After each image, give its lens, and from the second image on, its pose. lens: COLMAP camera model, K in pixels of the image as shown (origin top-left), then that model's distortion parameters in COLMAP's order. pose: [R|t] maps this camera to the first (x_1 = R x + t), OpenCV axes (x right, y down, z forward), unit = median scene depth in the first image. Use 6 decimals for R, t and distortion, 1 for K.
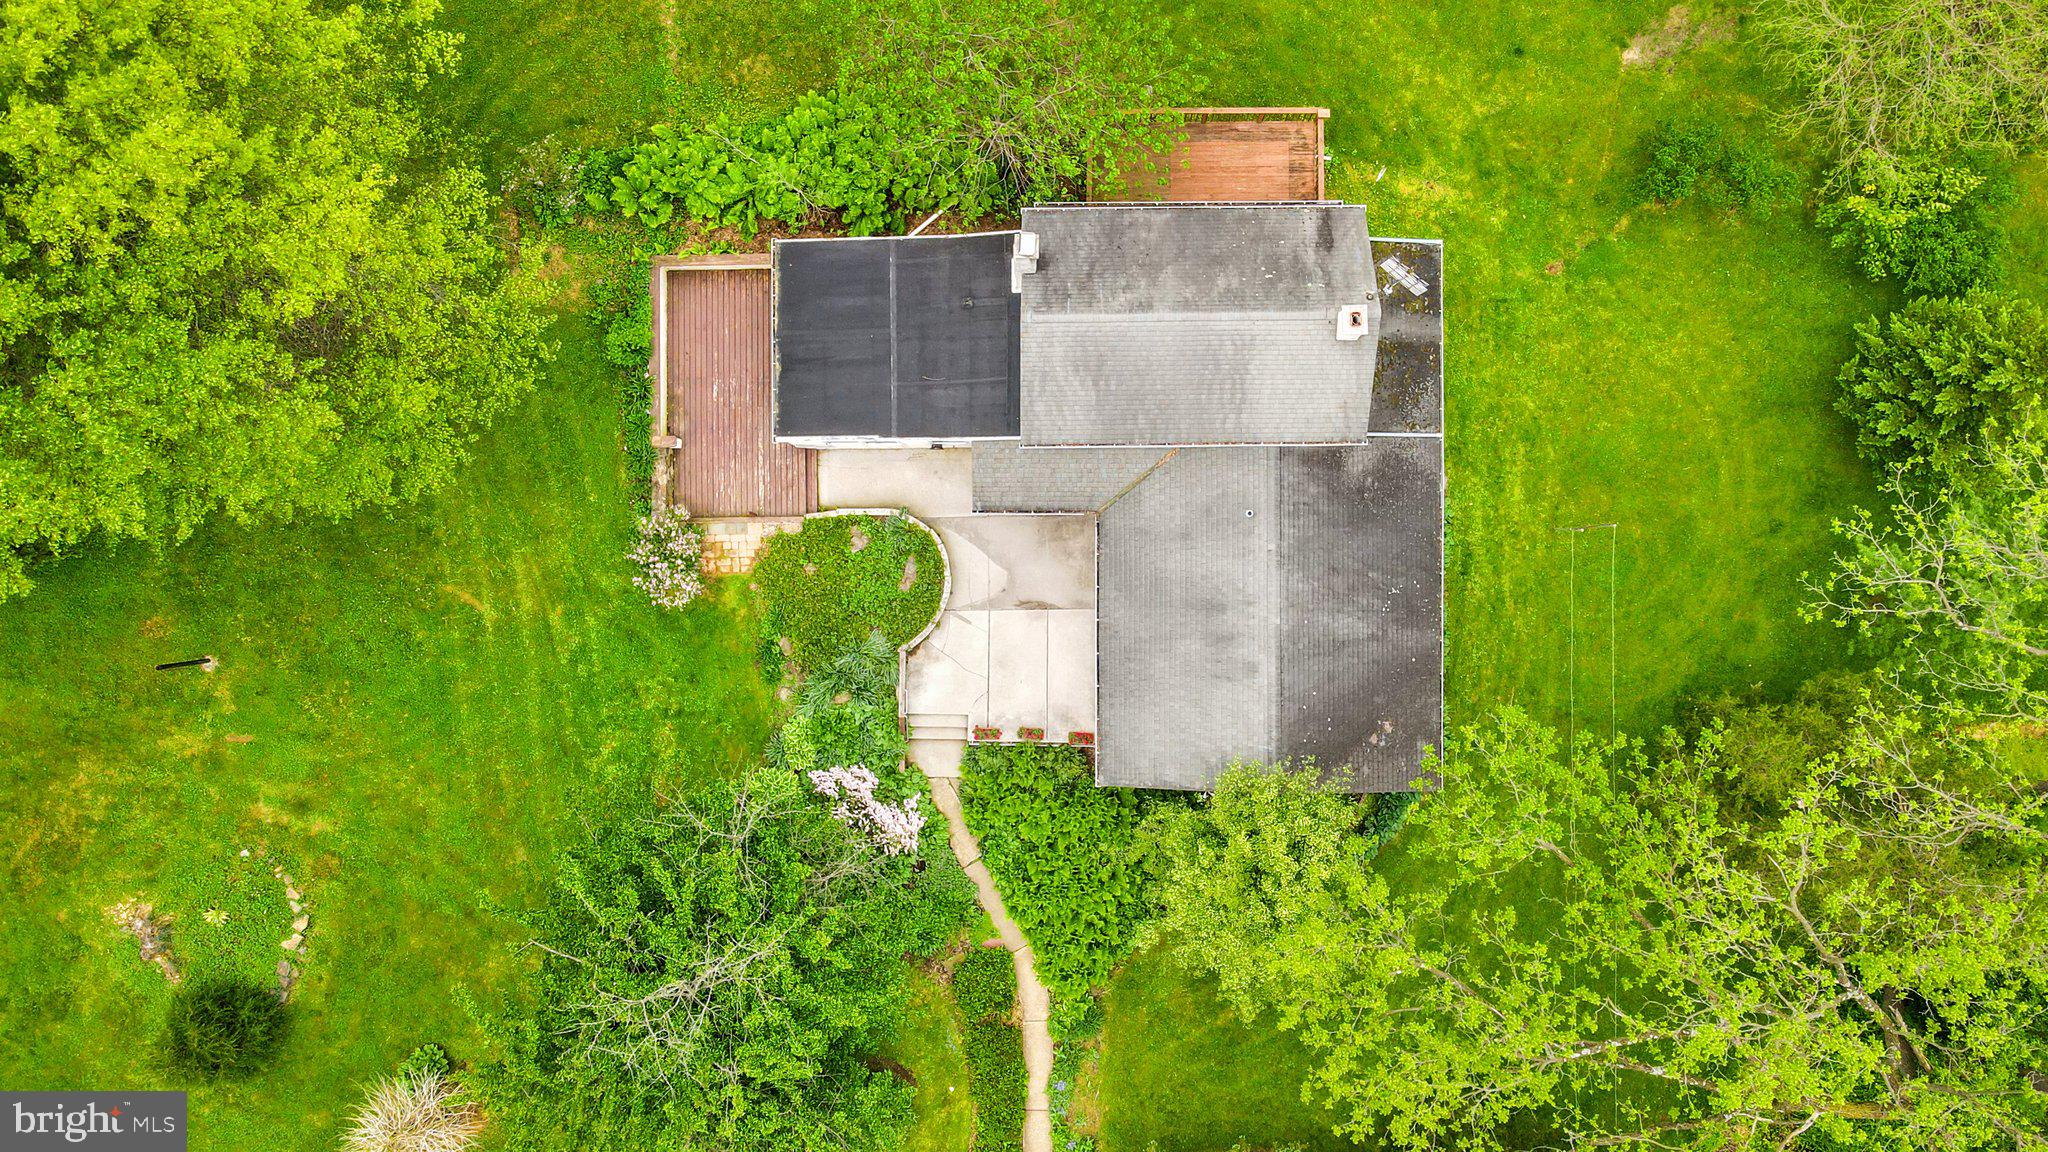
lens RADIAL K [[1469.6, 0, 1017.4], [0, 1469.6, 562.9], [0, 0, 1]] dist [0.002506, 0.000507]
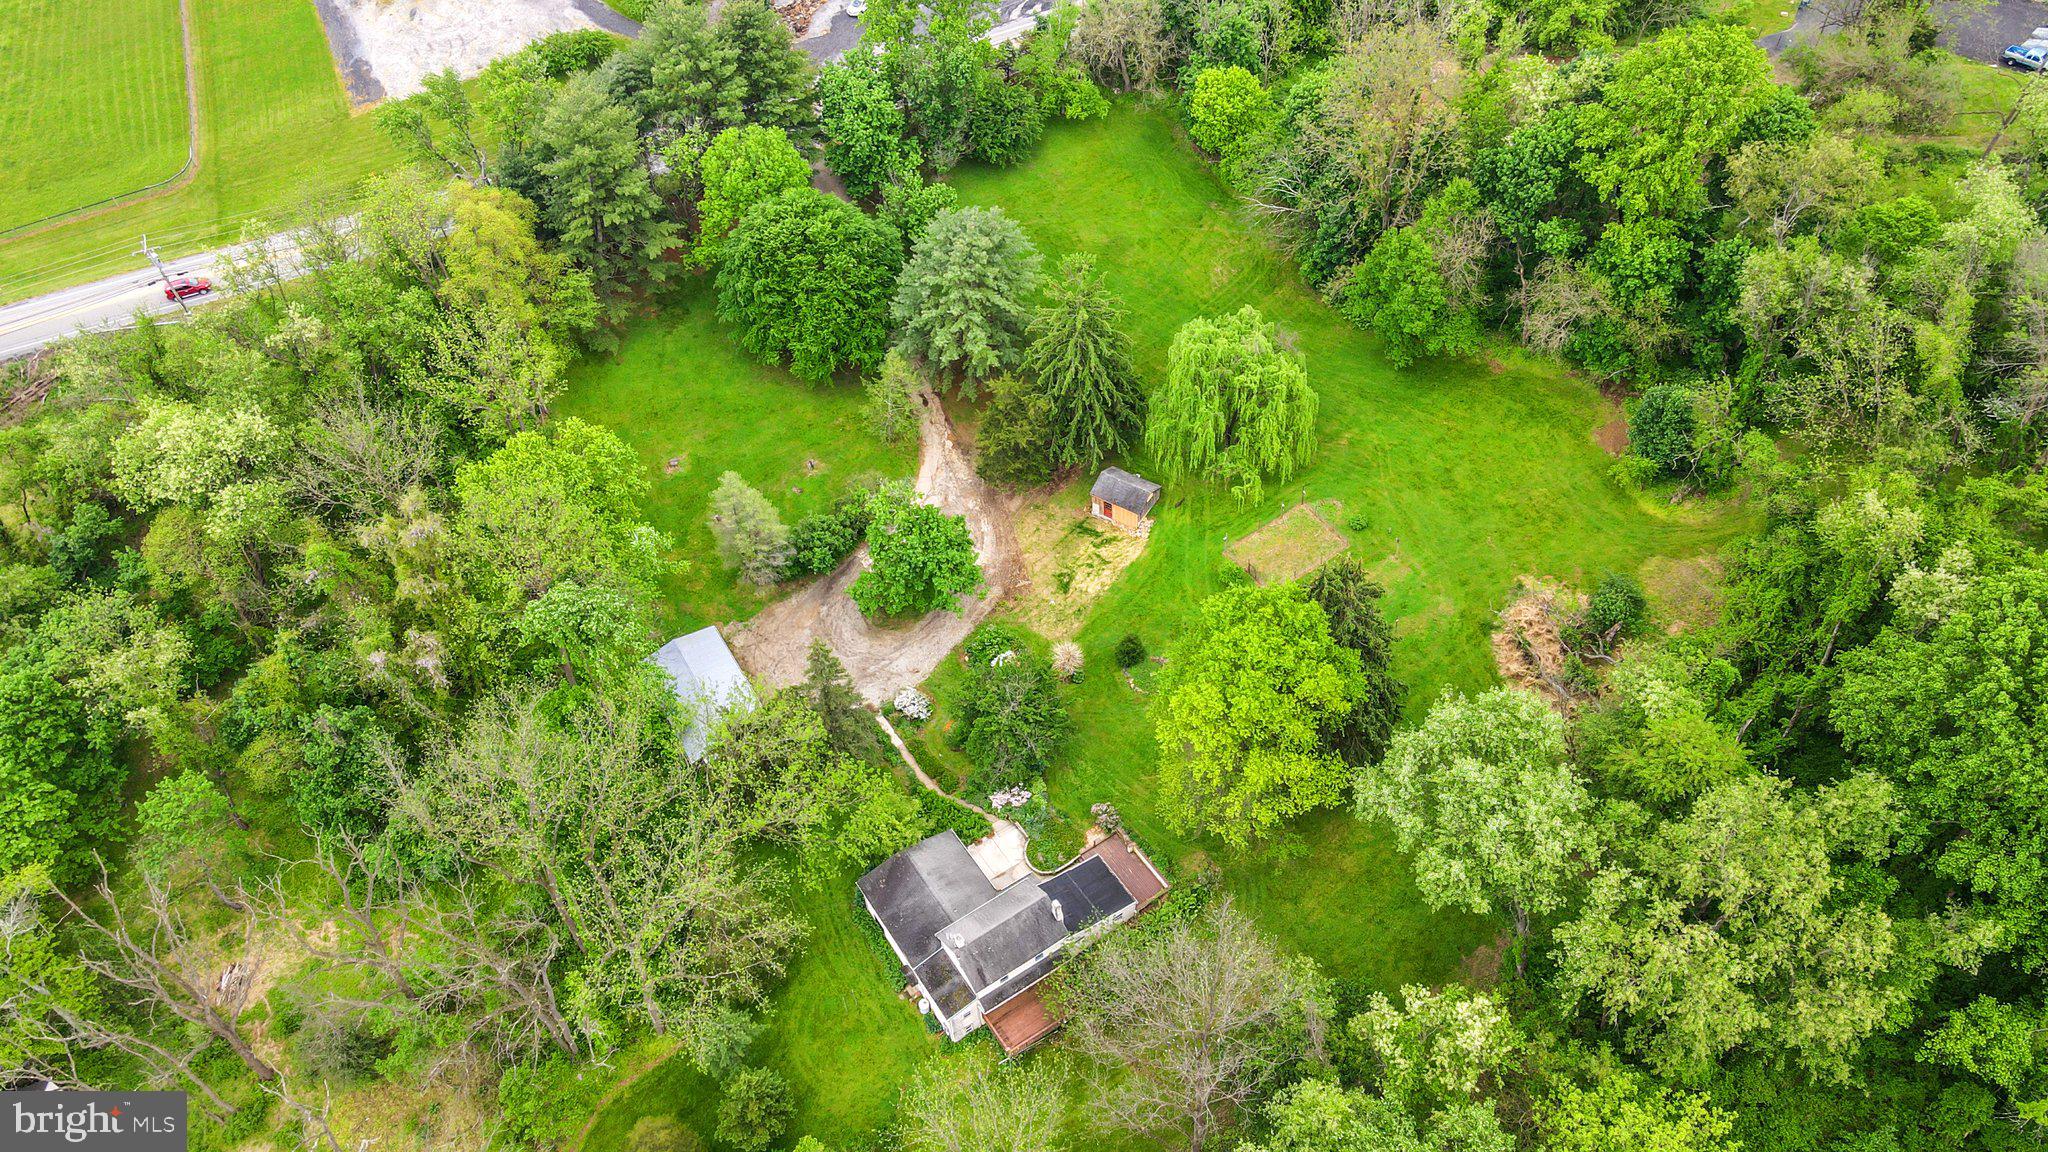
lens RADIAL K [[1469.6, 0, 1031.8], [0, 1469.6, 580.2], [0, 0, 1]] dist [0.002506, 0.000507]
pose [[-0.832174, 0.444954, -0.330912, 0.686657], [-0.550453, -0.590767, 0.589911, -1.424708], [0.066991, 0.673060, 0.736547, -1.600608]]
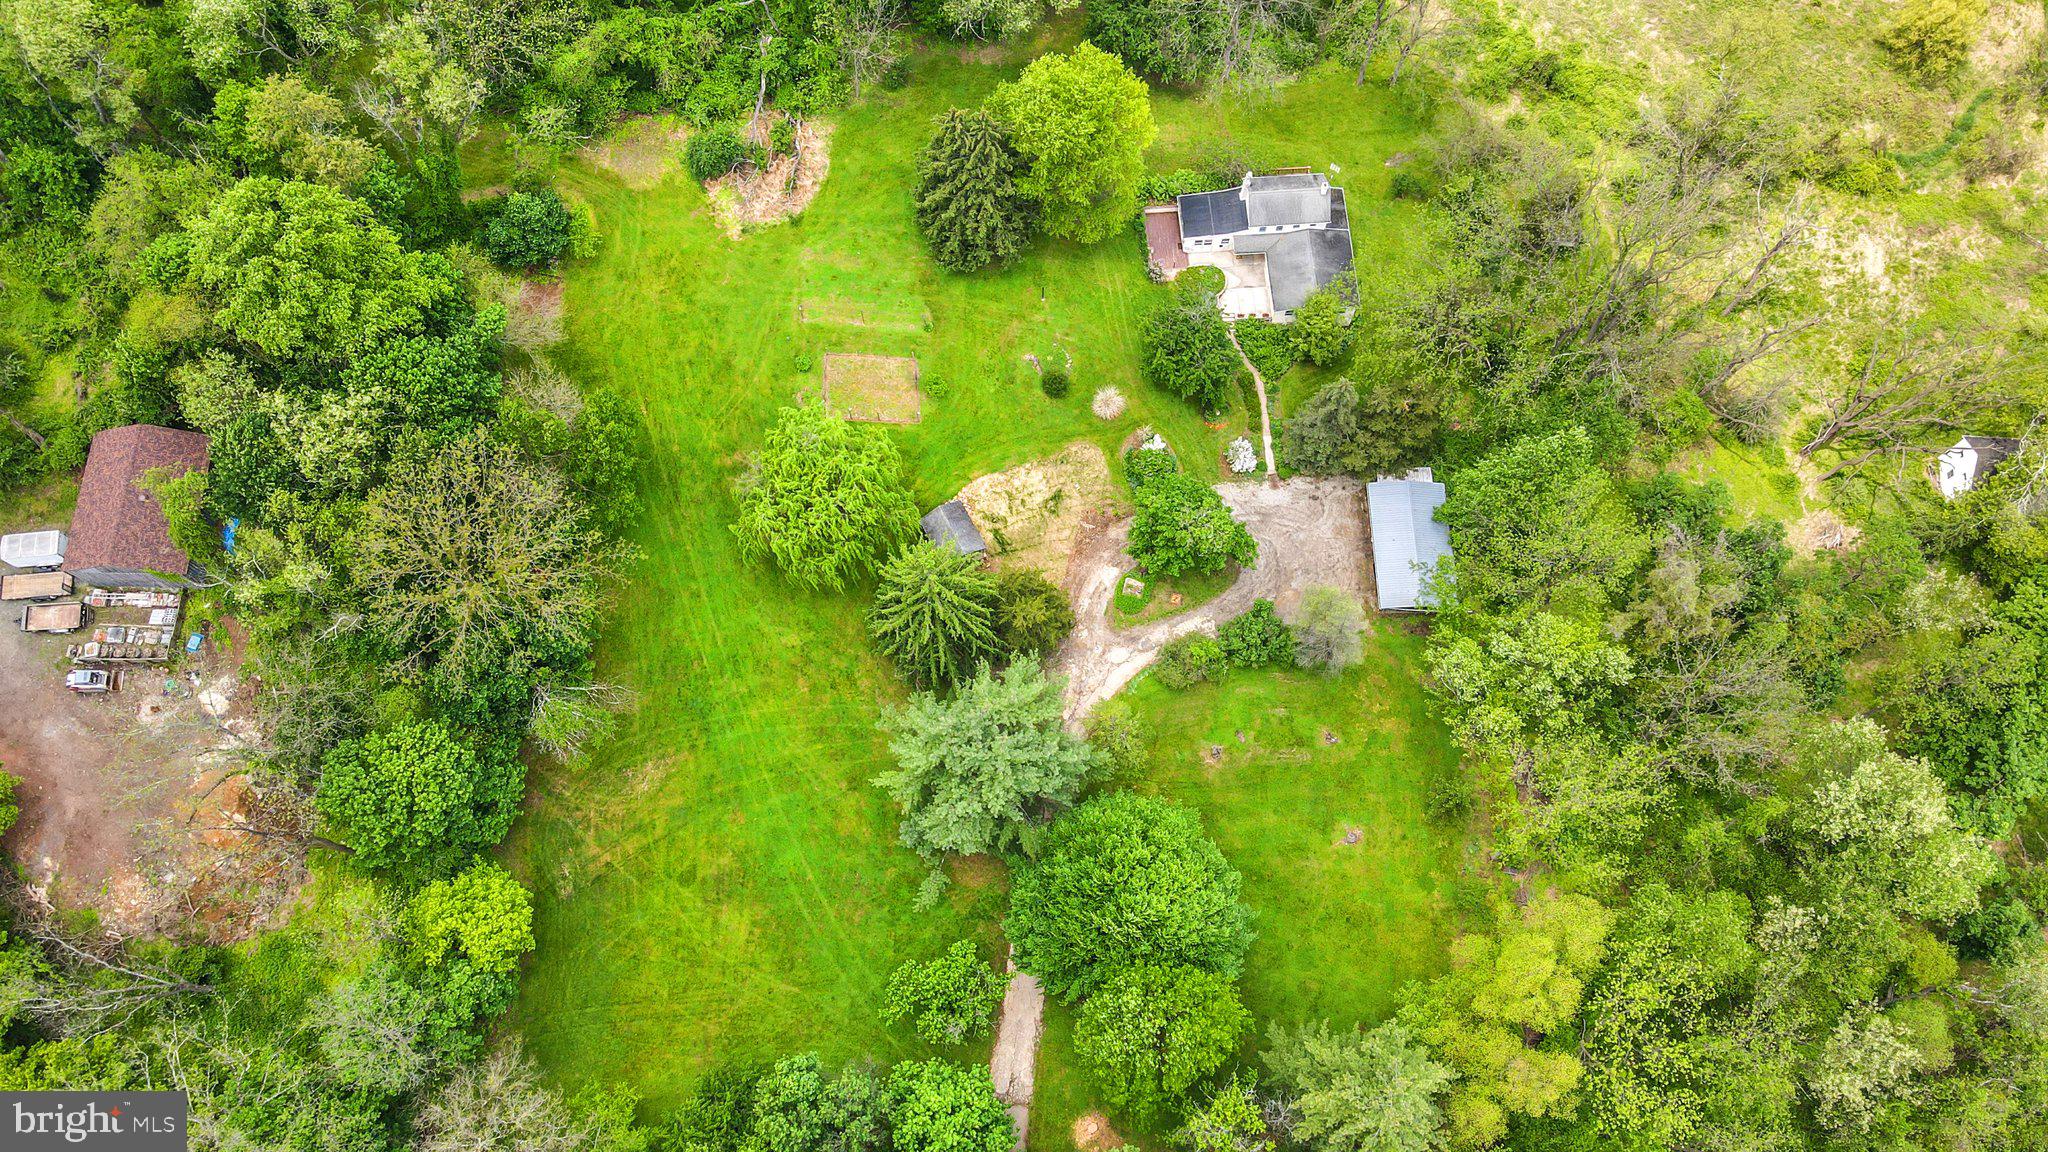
lens RADIAL K [[1469.6, 0, 1026.2], [0, 1469.6, 567.2], [0, 0, 1]] dist [0.002506, 0.000507]
pose [[0.997587, -0.054183, 0.043411, -0.778524], [0.064722, 0.952049, -0.299022, 1.846726], [-0.025128, 0.301110, 0.953258, -2.415873]]
